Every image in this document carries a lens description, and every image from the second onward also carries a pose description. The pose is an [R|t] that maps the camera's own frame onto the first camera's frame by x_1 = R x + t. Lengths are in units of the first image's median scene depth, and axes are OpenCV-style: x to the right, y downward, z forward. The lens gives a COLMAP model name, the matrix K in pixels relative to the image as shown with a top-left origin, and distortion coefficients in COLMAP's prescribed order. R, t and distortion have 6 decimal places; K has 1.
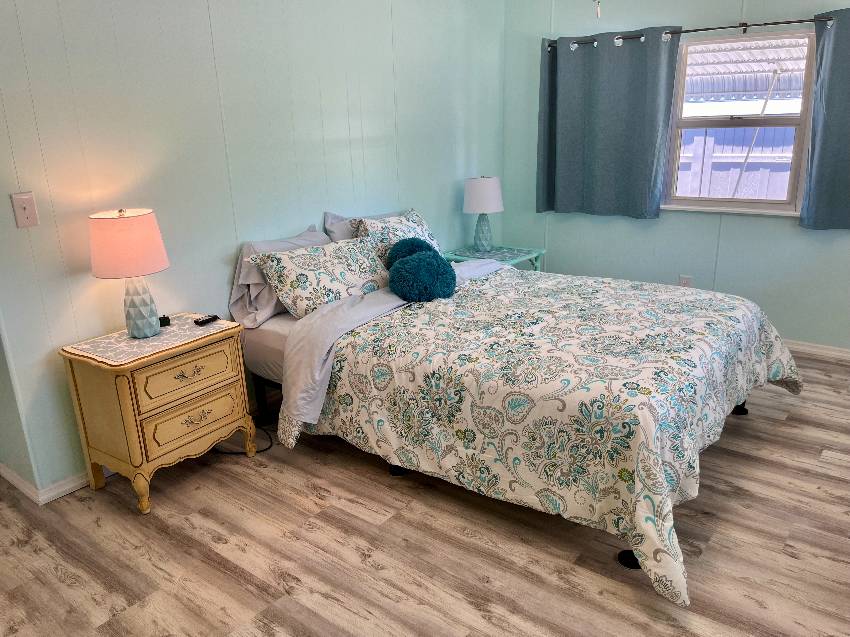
lens RADIAL K [[649.5, 0, 425.0], [0, 649.5, 318.5], [0, 0, 1]] dist [0.089629, -0.138952]
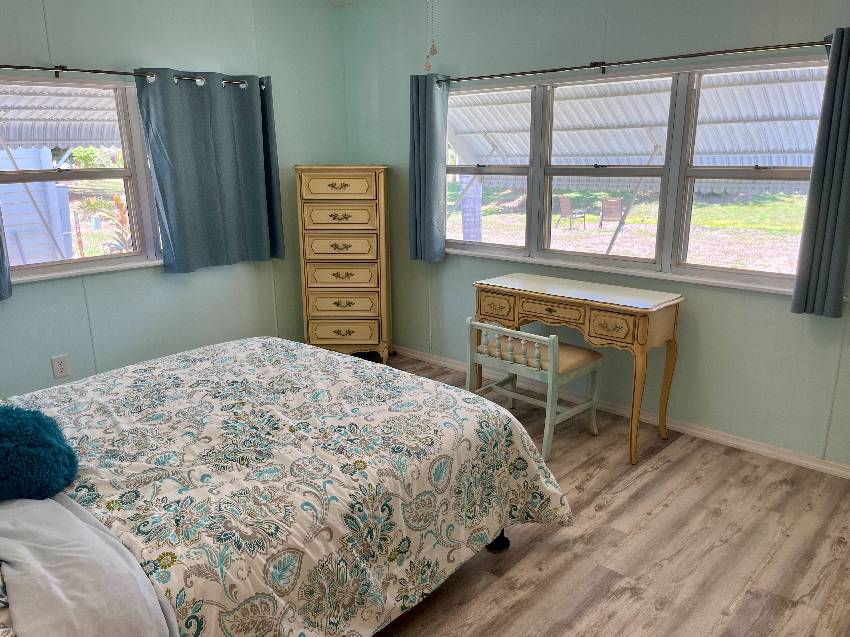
lens RADIAL K [[649.5, 0, 425.0], [0, 649.5, 318.5], [0, 0, 1]] dist [0.089629, -0.138952]
pose [[0.083685, -0.221200, 0.971631, -0.618674], [0.295558, 0.936686, 0.187789, -0.217731], [-0.951652, 0.271458, 0.143764, 0.722972]]
